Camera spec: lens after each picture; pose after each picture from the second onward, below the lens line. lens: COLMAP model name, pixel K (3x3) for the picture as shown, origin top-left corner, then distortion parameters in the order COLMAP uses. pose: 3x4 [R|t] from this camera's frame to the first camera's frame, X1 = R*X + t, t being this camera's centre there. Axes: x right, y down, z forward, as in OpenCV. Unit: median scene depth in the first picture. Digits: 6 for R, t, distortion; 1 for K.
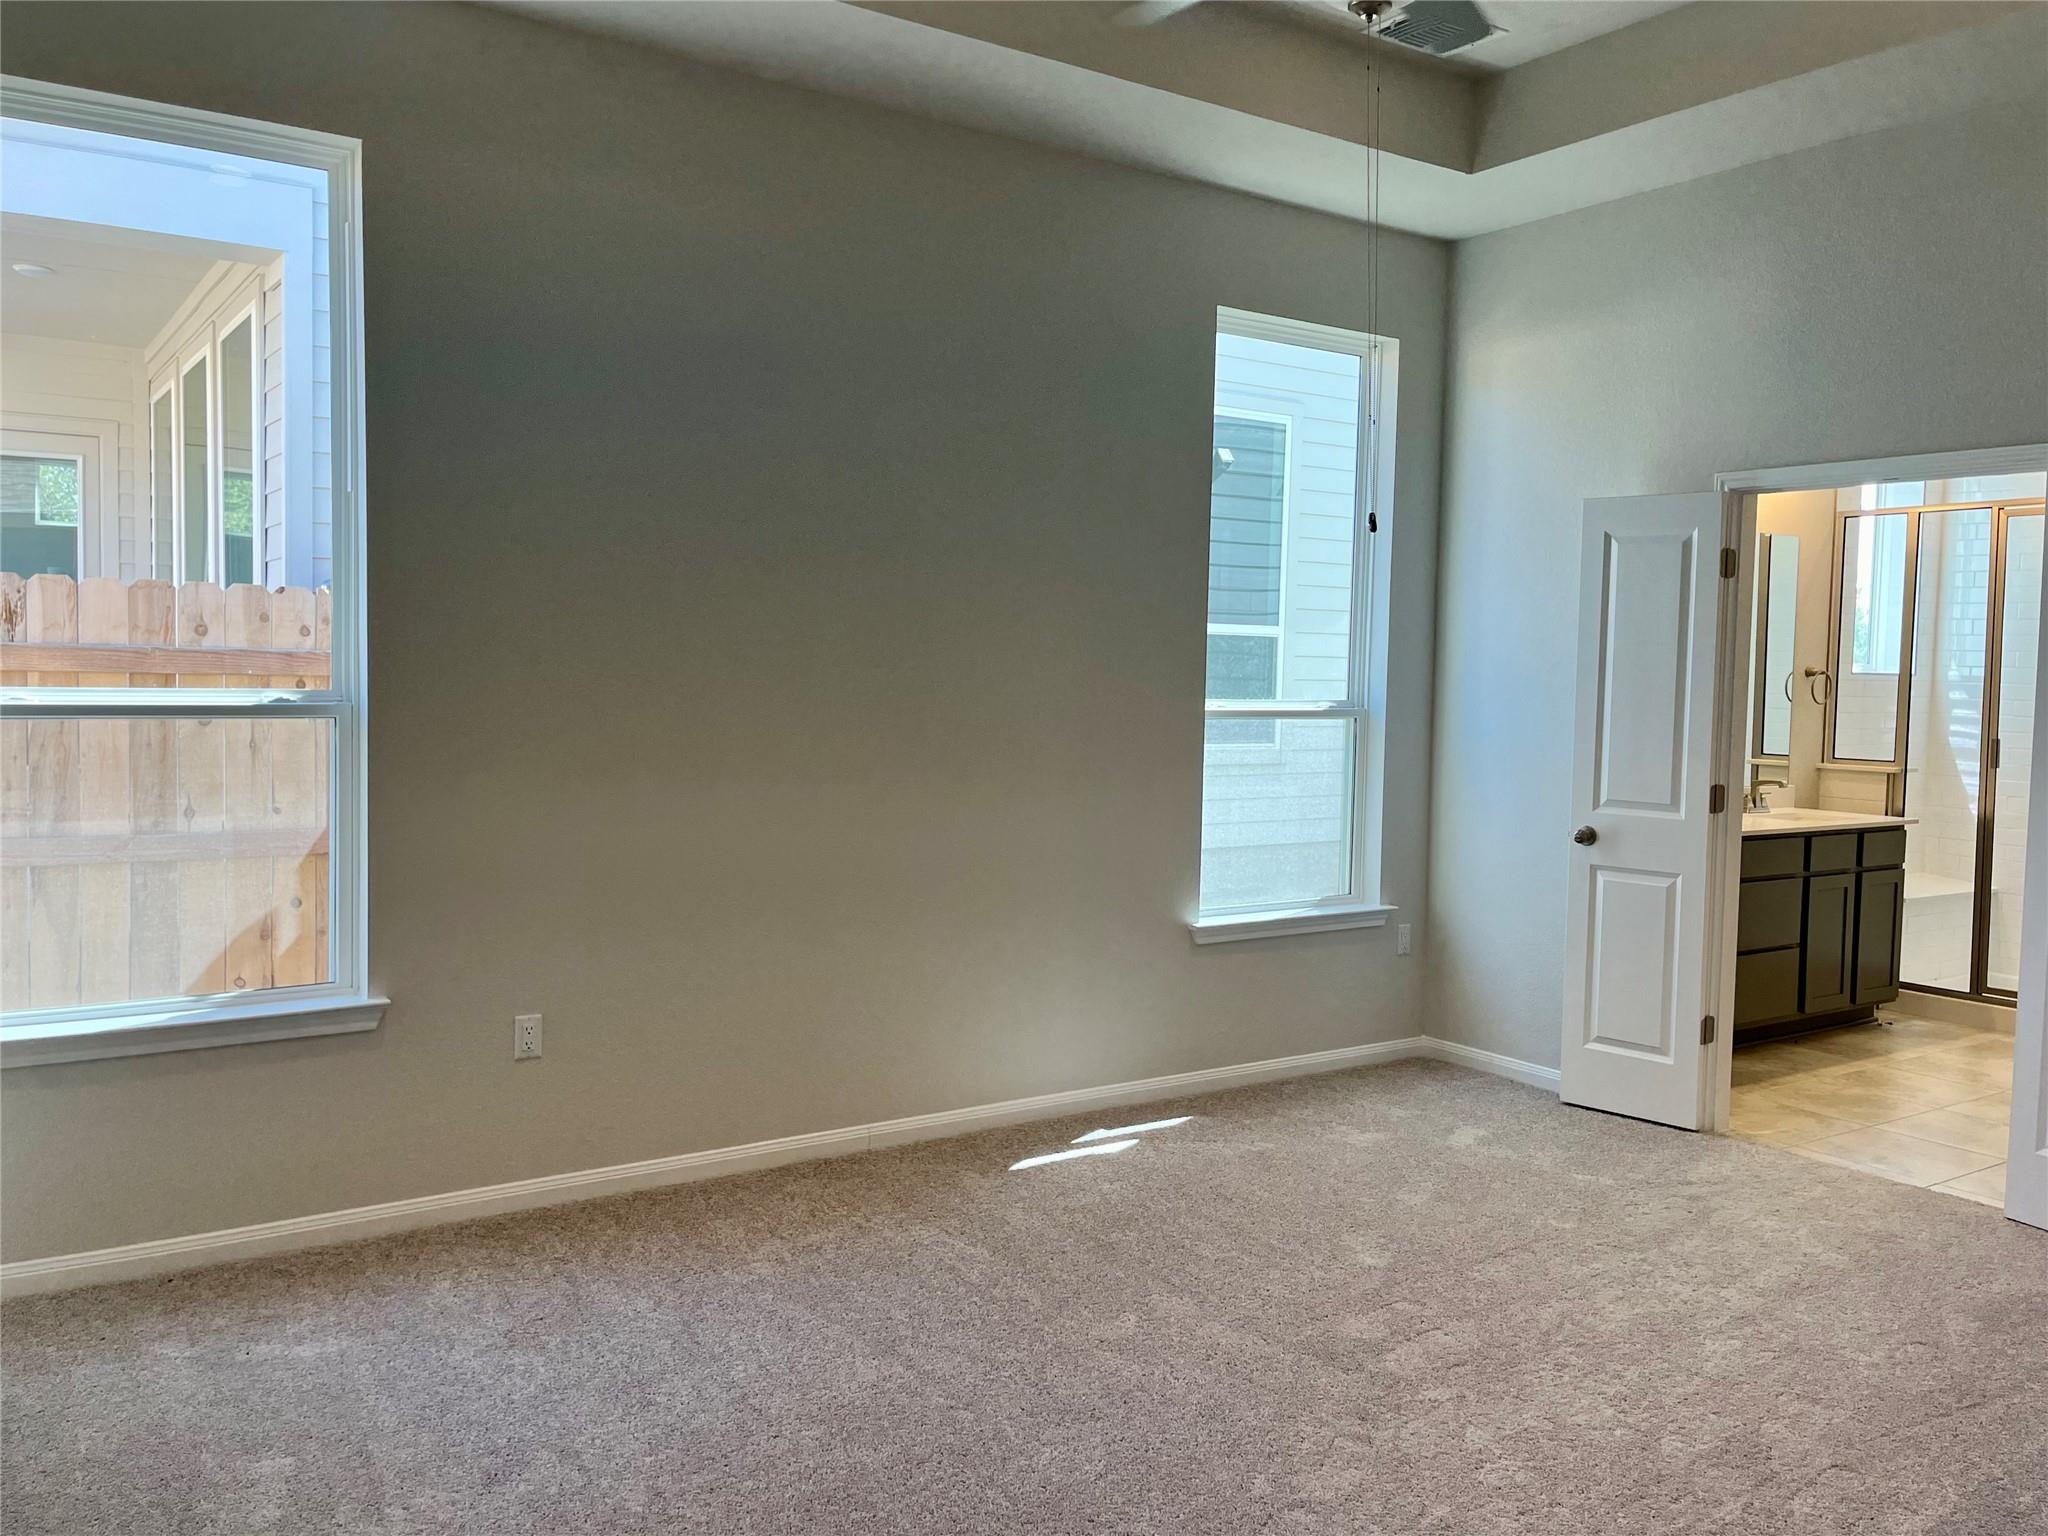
lens RADIAL K [[1646.9, 0, 1026.8], [0, 1646.9, 758.2], [0, 0, 1]] dist [0.040971, -0.011443]
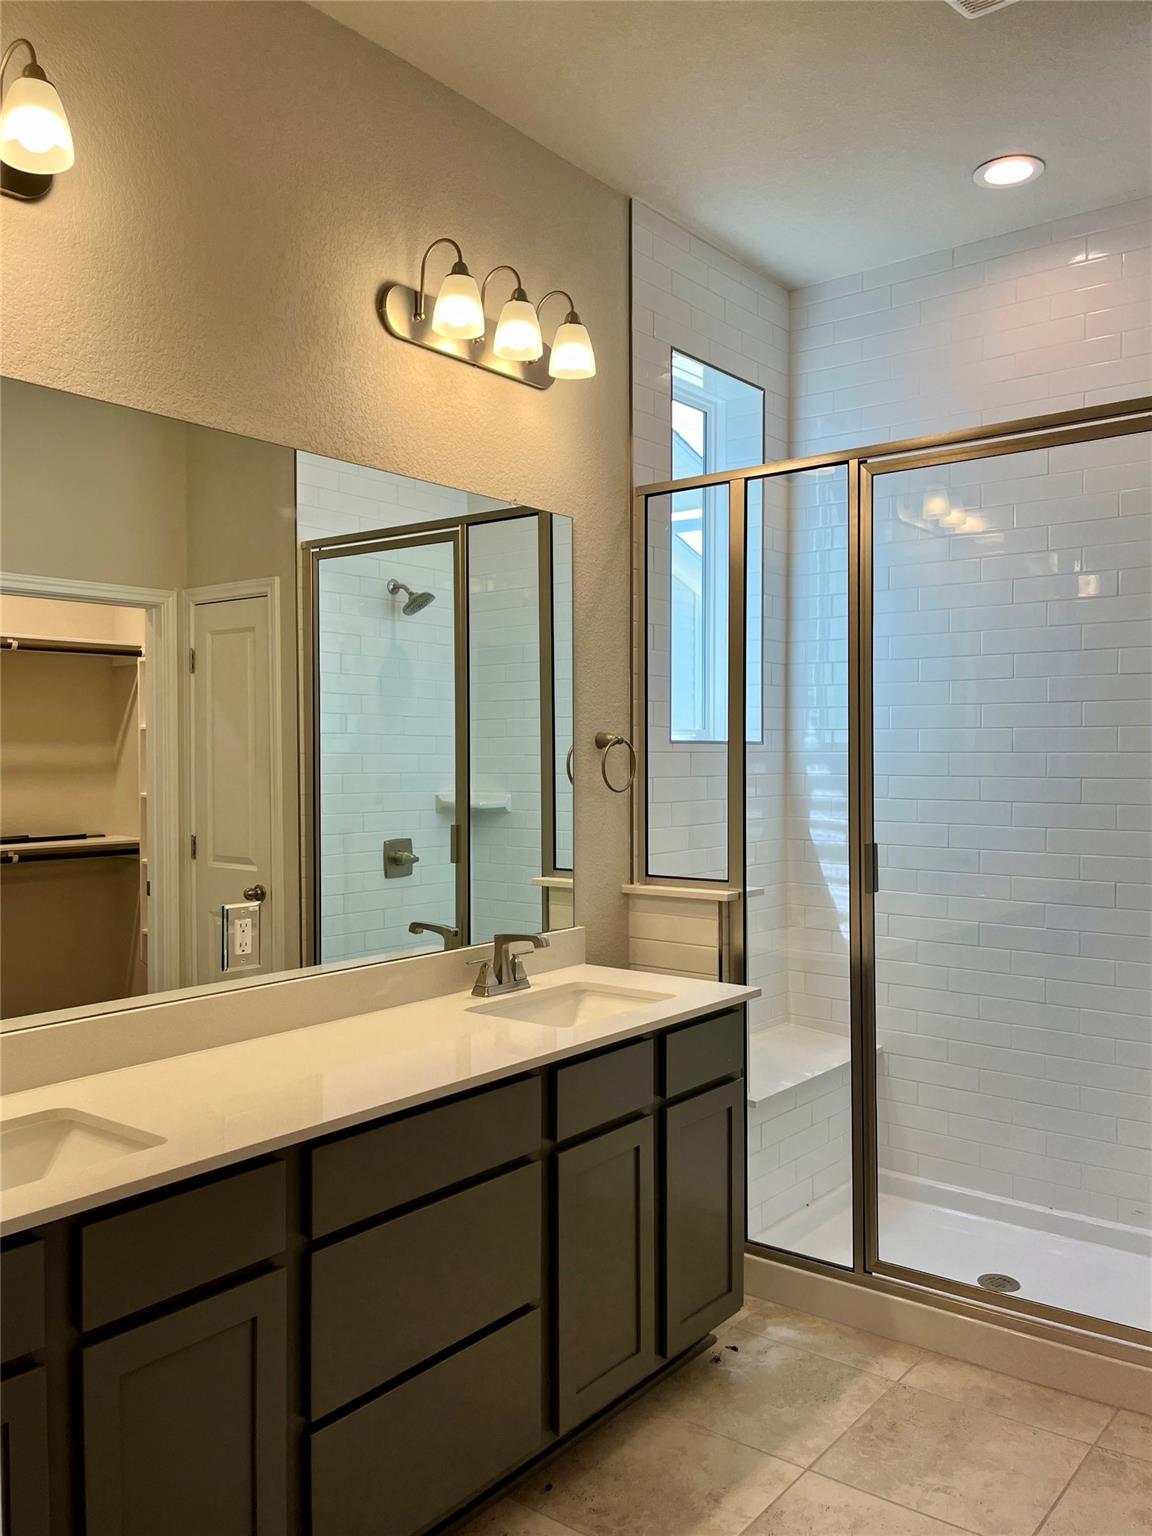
lens RADIAL K [[1235.2, 0, 579.0], [0, 1235.2, 766.1], [0, 0, 1]] dist [0.040971, -0.011443]
pose [[0.953297, -0.026289, 0.300889, 0.325122], [0.040553, 0.998325, -0.041259, -0.023562], [-0.299300, 0.051535, 0.952766, 0.566051]]
